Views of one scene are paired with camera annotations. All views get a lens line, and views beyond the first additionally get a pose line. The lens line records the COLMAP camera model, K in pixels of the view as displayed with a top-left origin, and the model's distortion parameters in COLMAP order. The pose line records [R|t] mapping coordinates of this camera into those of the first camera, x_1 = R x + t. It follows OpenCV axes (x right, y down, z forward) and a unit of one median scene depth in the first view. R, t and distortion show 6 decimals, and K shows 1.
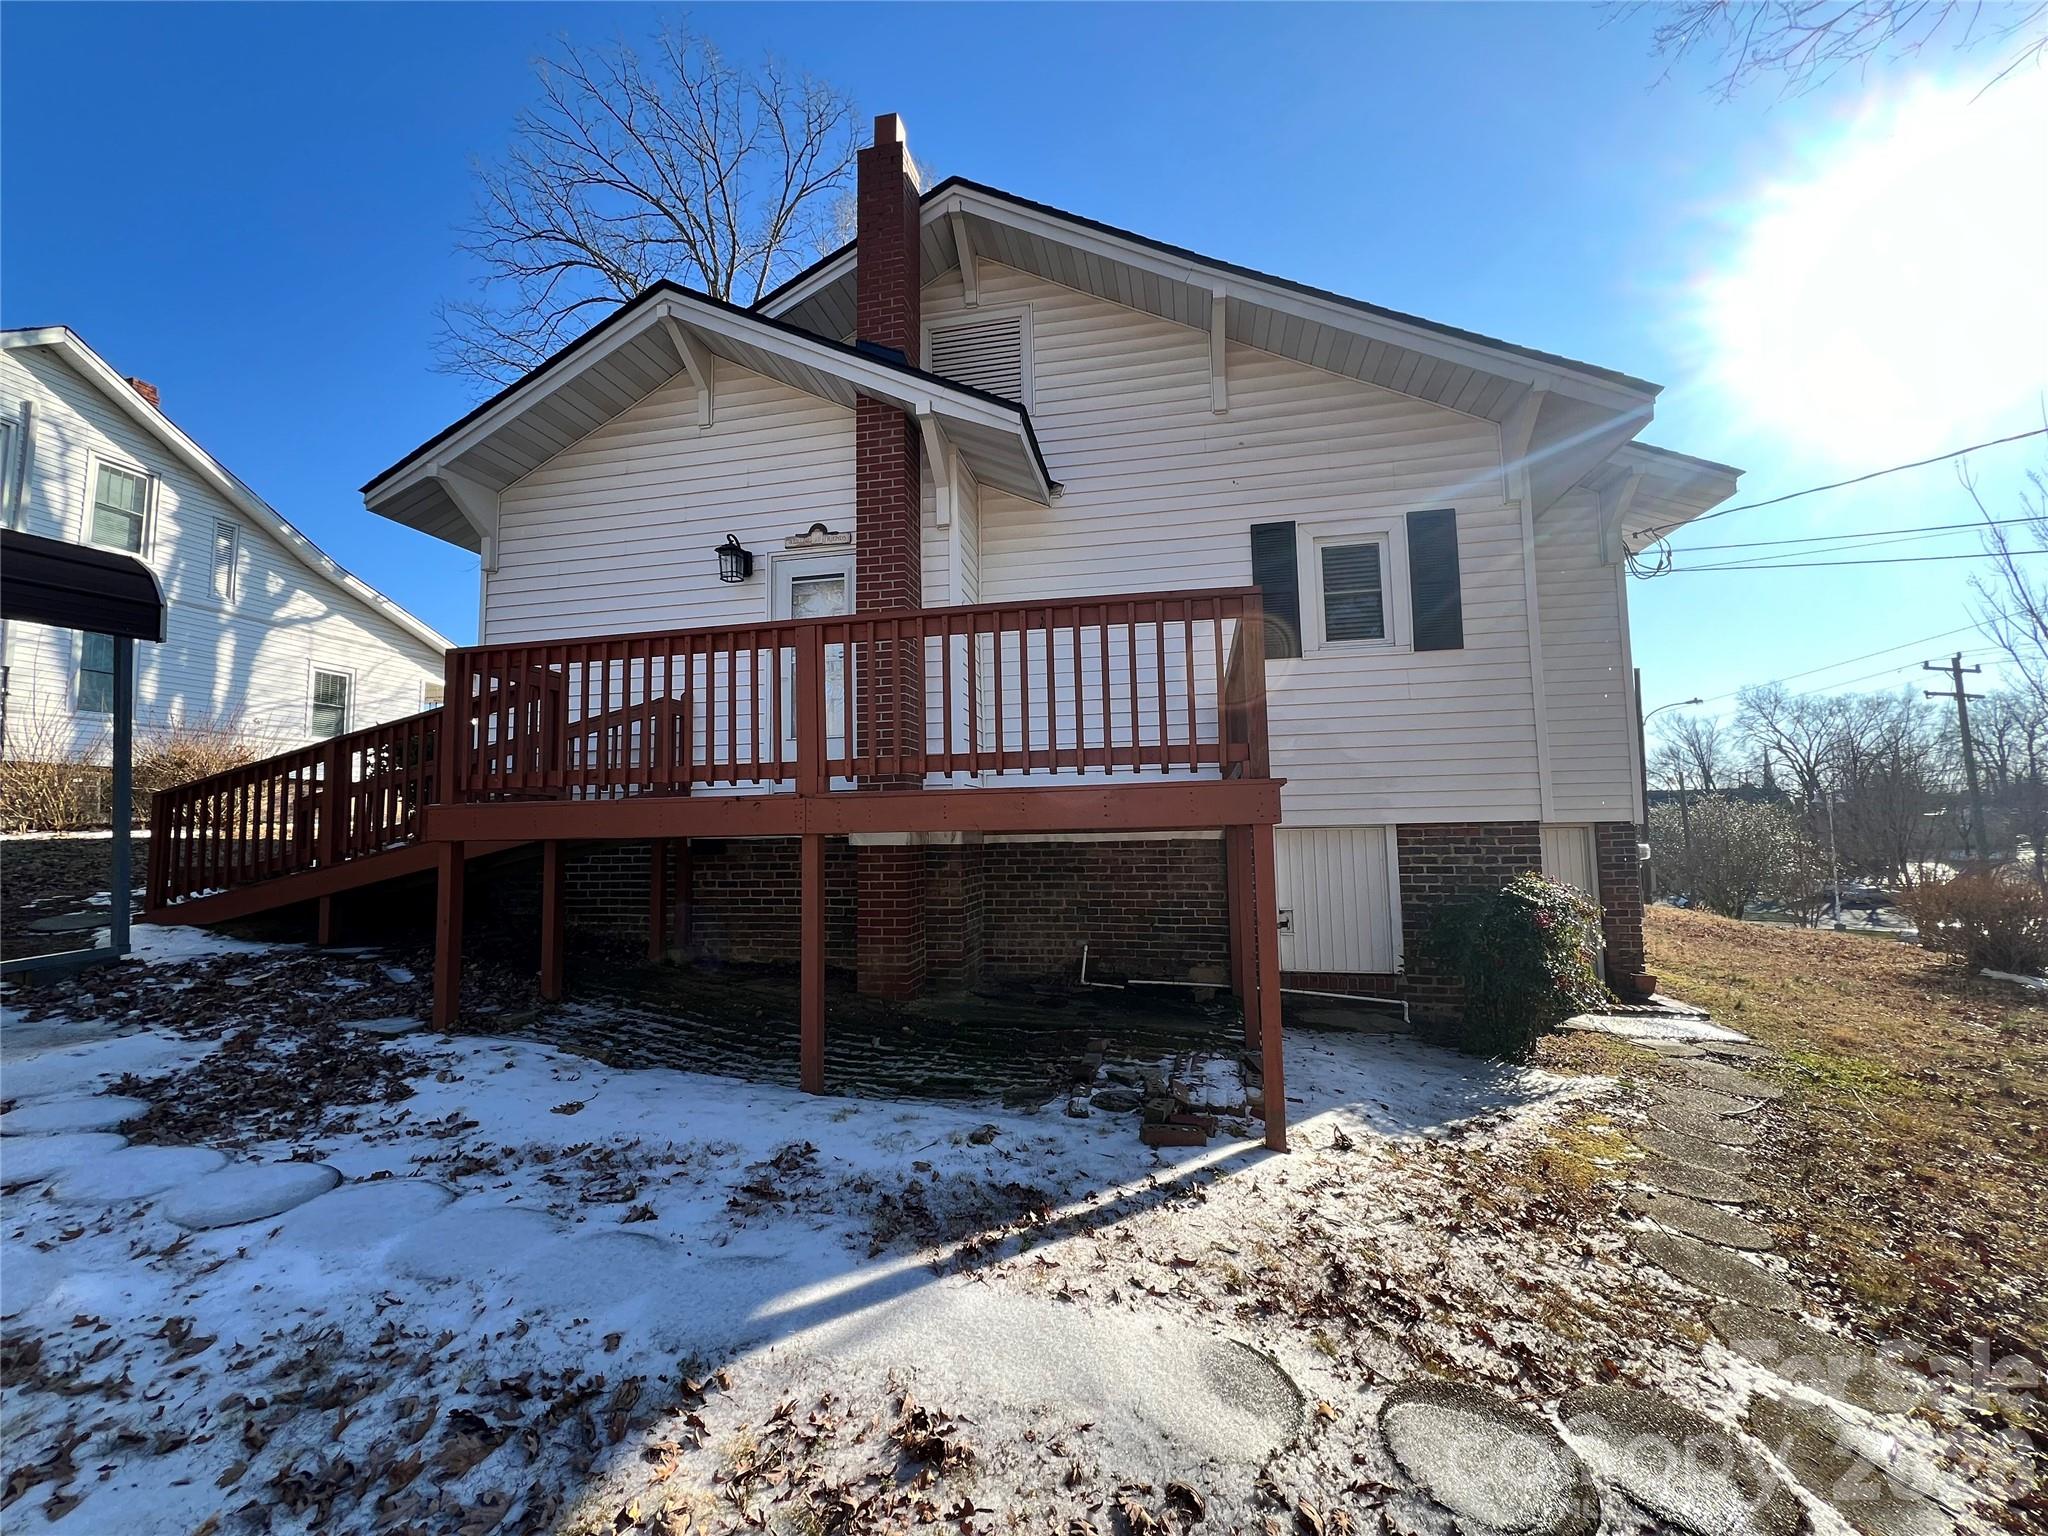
lens RADIAL K [[820.1, 0, 1025.3], [0, 820.1, 768.2], [0, 0, 1]] dist [-0.001724, -0.000560]
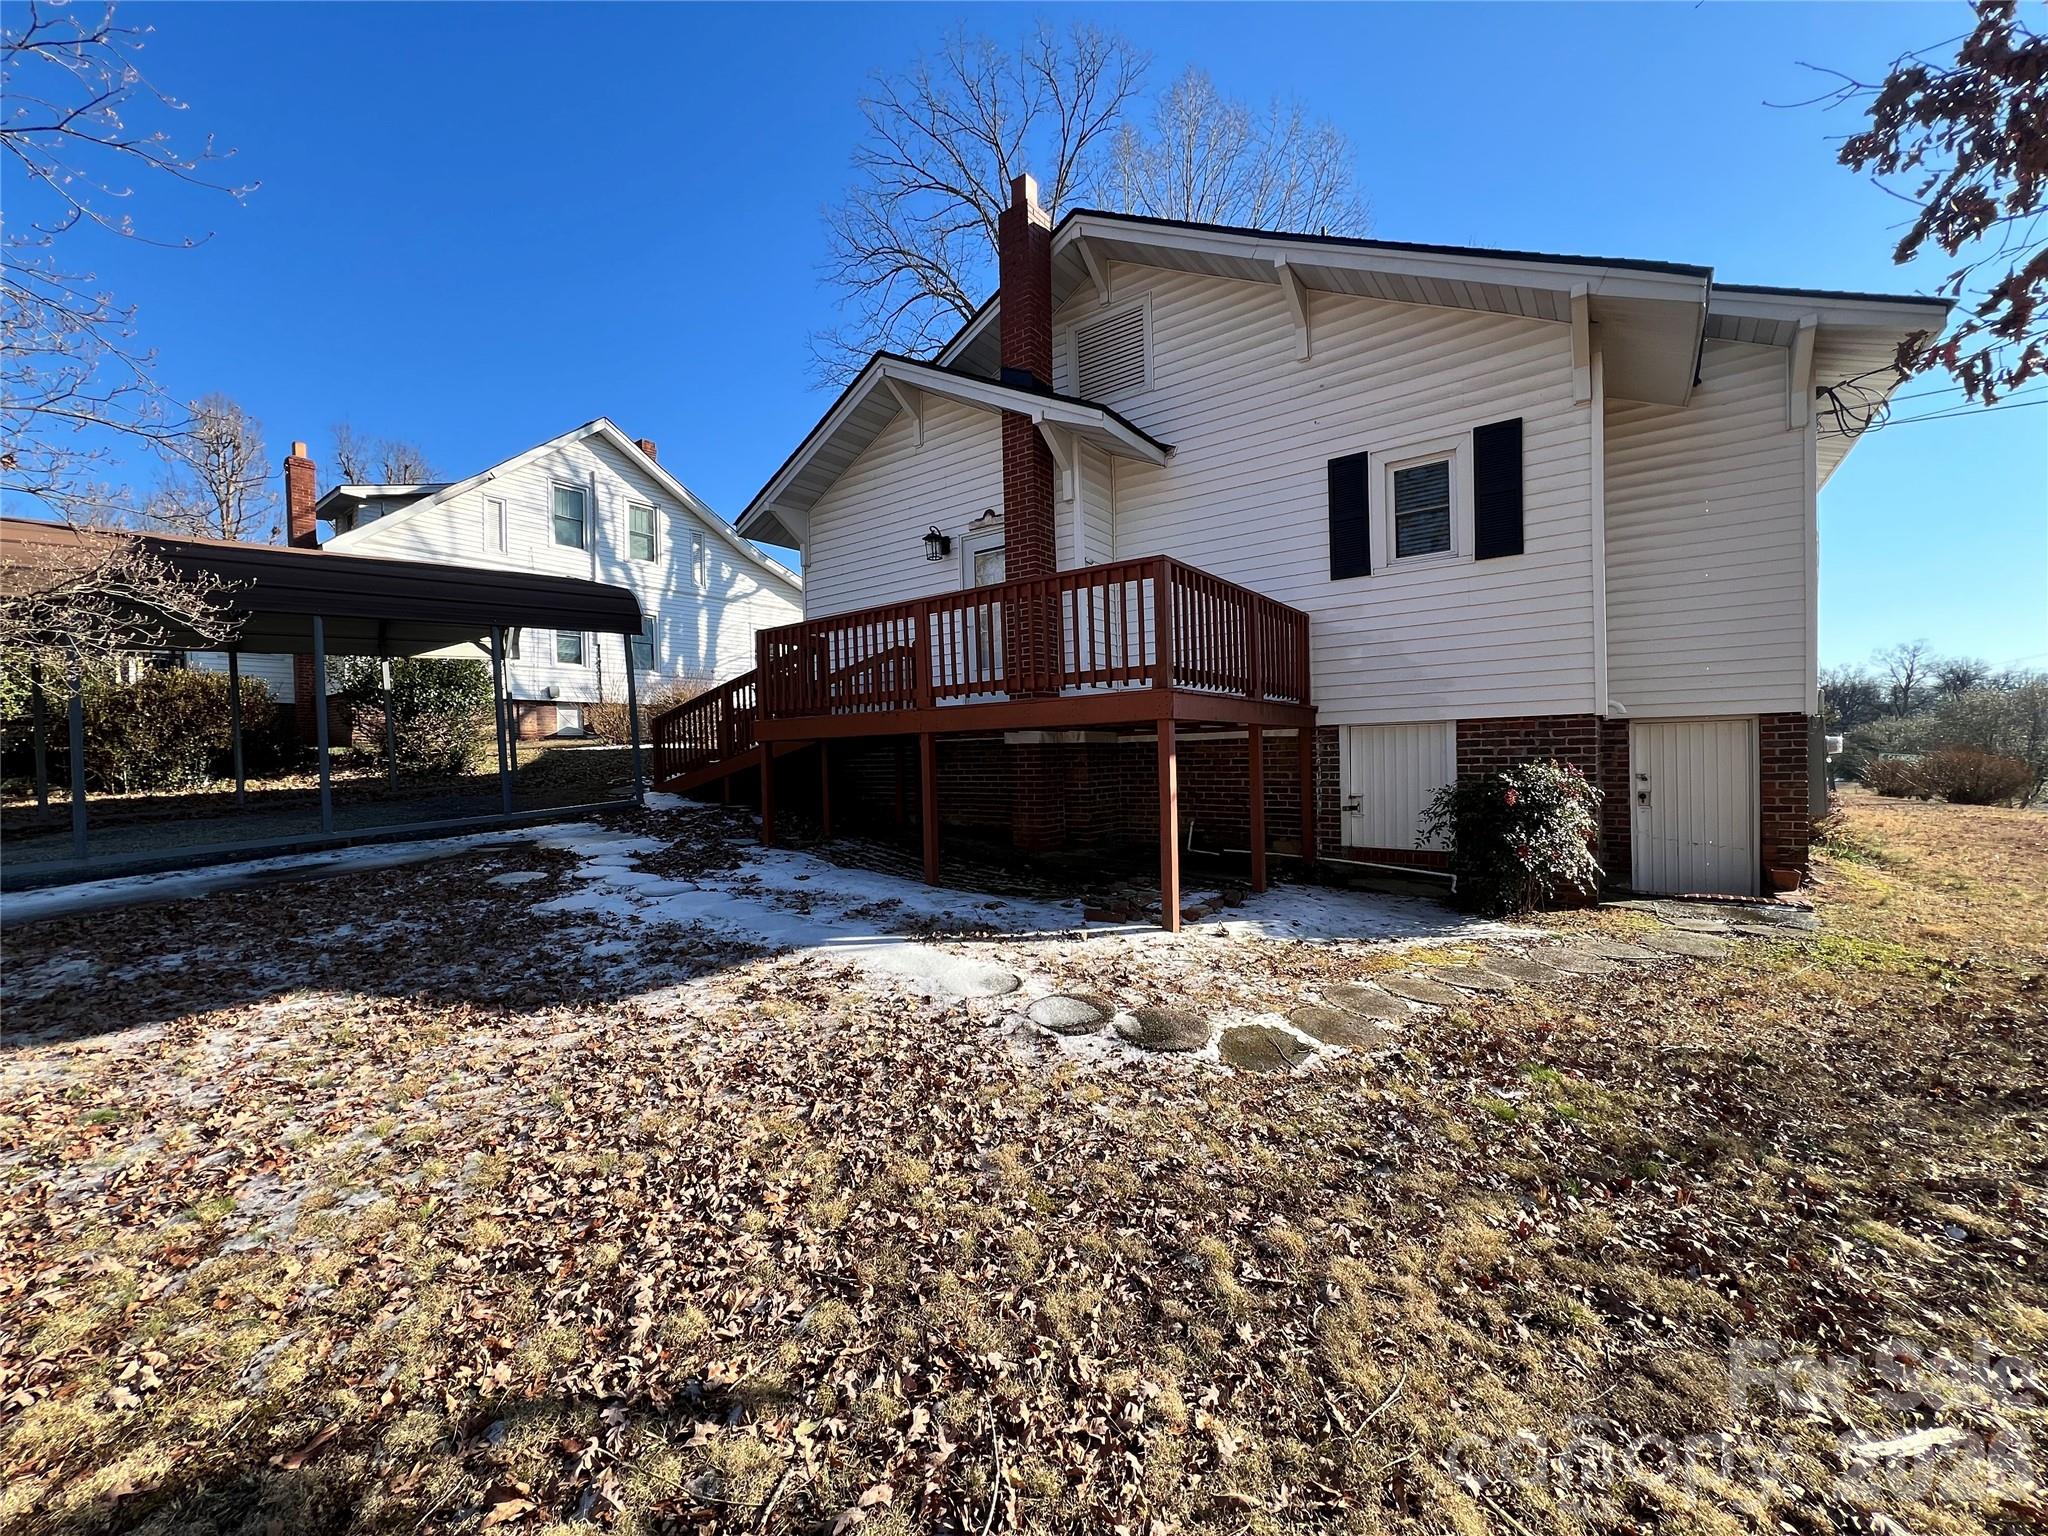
lens RADIAL K [[820.1, 0, 1021.2], [0, 820.1, 767.7], [0, 0, 1]] dist [-0.001724, -0.000560]
pose [[0.905853, 0.000554, -0.423591, 0.380168], [0.043343, 0.994629, 0.093989, 0.002404], [0.421368, -0.103500, 0.900964, -0.253704]]
